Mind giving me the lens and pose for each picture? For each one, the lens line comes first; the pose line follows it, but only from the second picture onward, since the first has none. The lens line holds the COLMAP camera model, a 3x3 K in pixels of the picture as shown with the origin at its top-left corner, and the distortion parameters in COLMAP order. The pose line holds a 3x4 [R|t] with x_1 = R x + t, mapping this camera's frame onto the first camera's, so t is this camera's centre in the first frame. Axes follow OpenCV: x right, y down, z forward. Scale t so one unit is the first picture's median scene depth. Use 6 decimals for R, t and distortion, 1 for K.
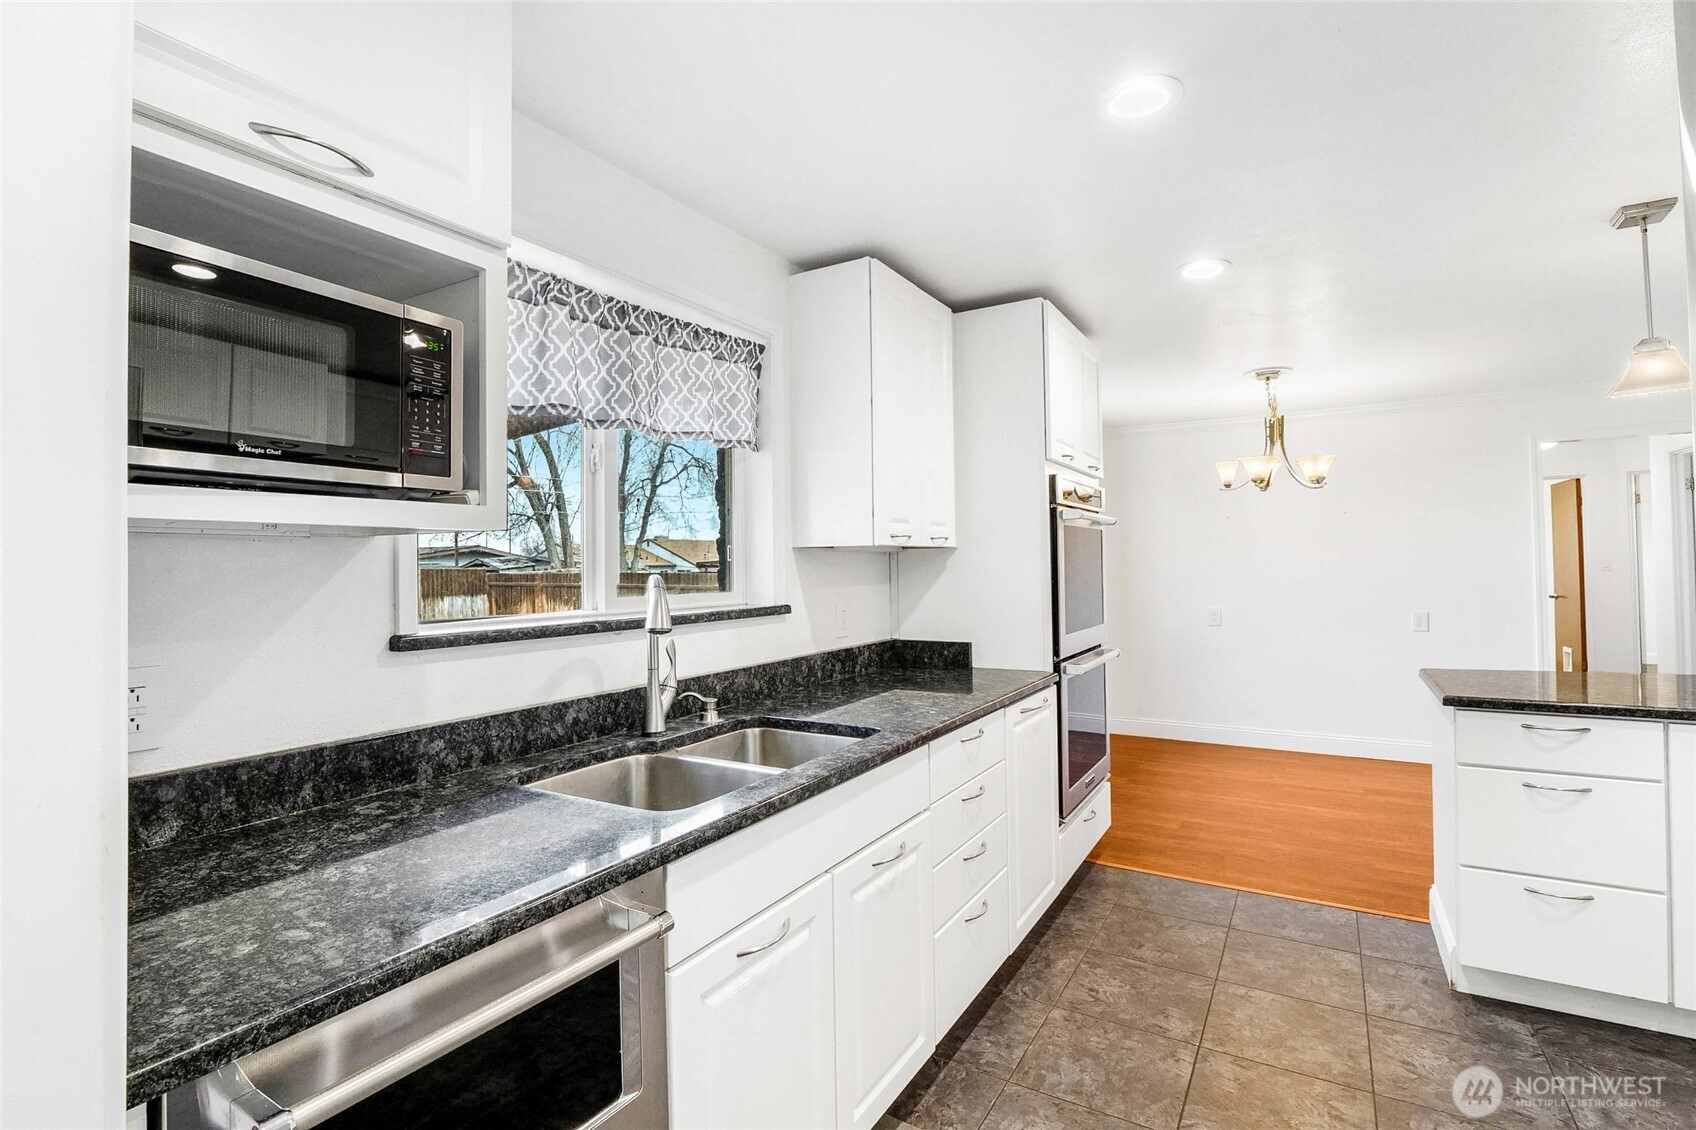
lens RADIAL K [[794.3, 0, 840.1], [0, 794.3, 546.5], [0, 0, 1]] dist [-0.017505, -0.000322]
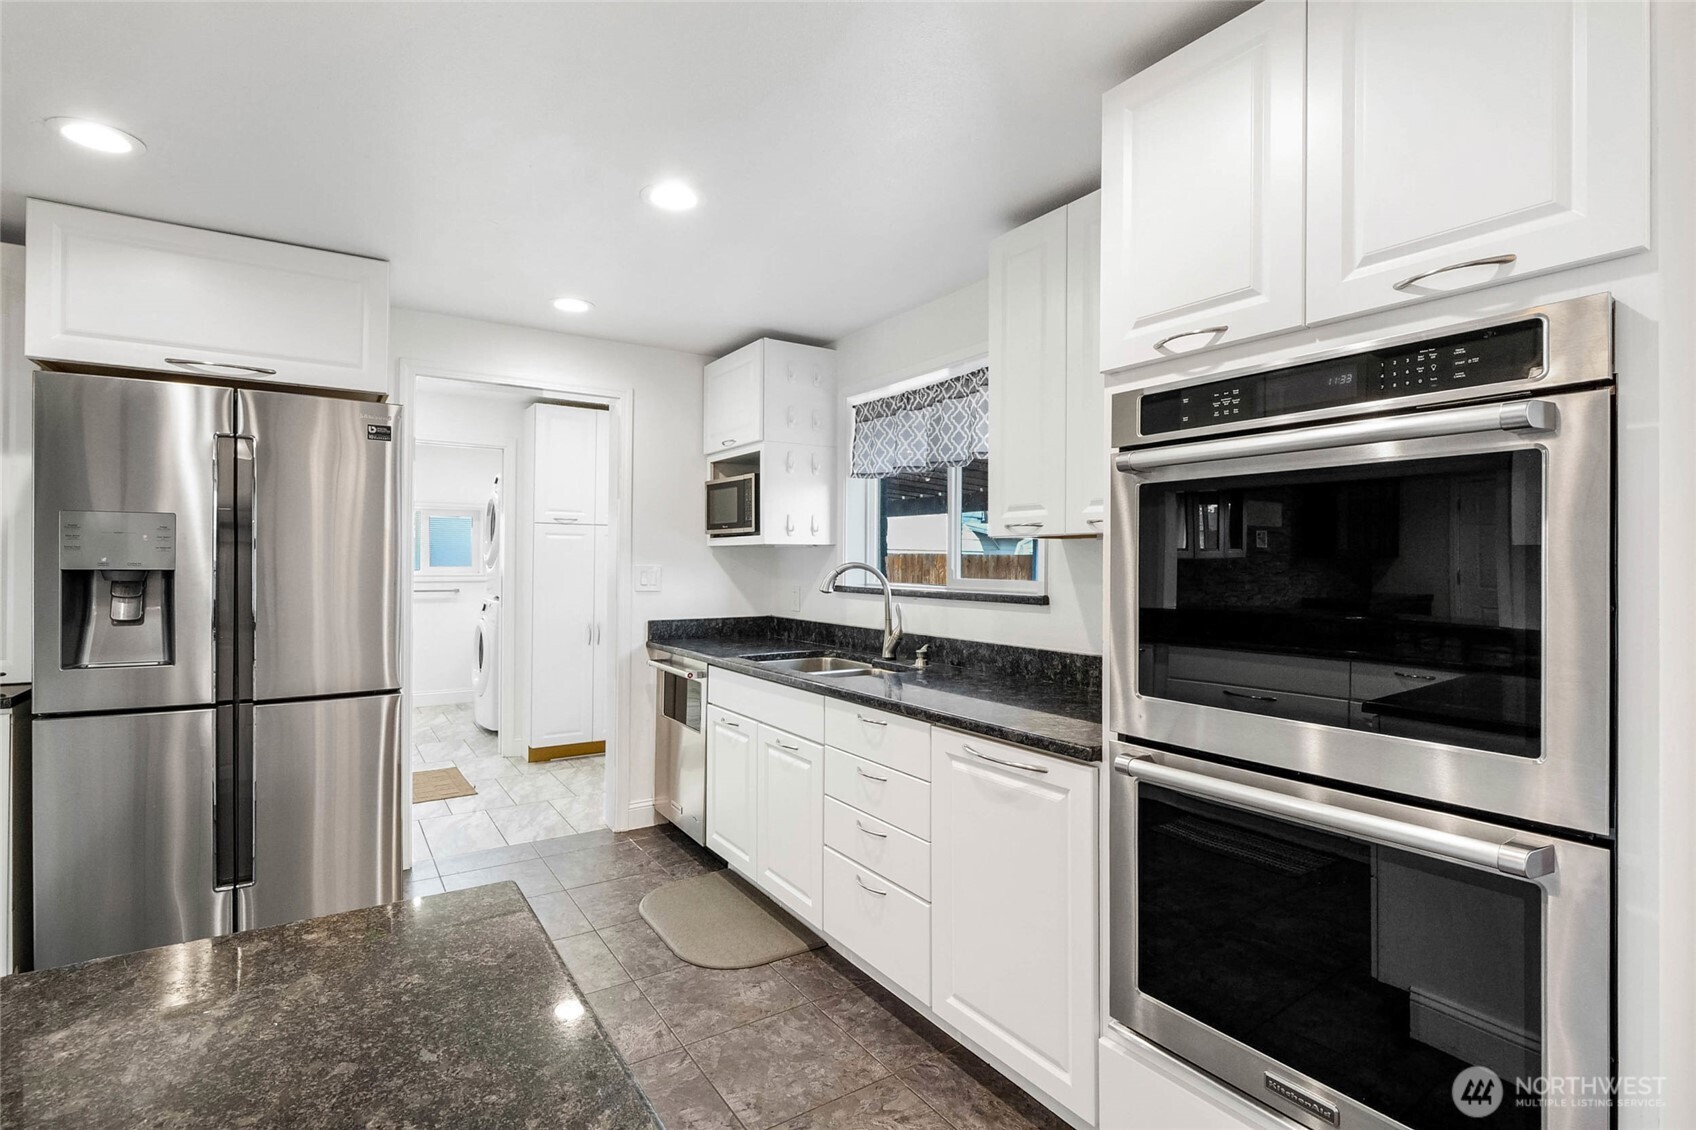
lens RADIAL K [[794.3, 0, 841.0], [0, 794.3, 564.0], [0, 0, 1]] dist [-0.017505, -0.000322]
pose [[-0.426484, 0.016015, -0.904353, 1.216771], [0.025042, 0.999669, 0.005893, 0.025239], [0.904148, -0.020134, -0.426744, 1.522504]]
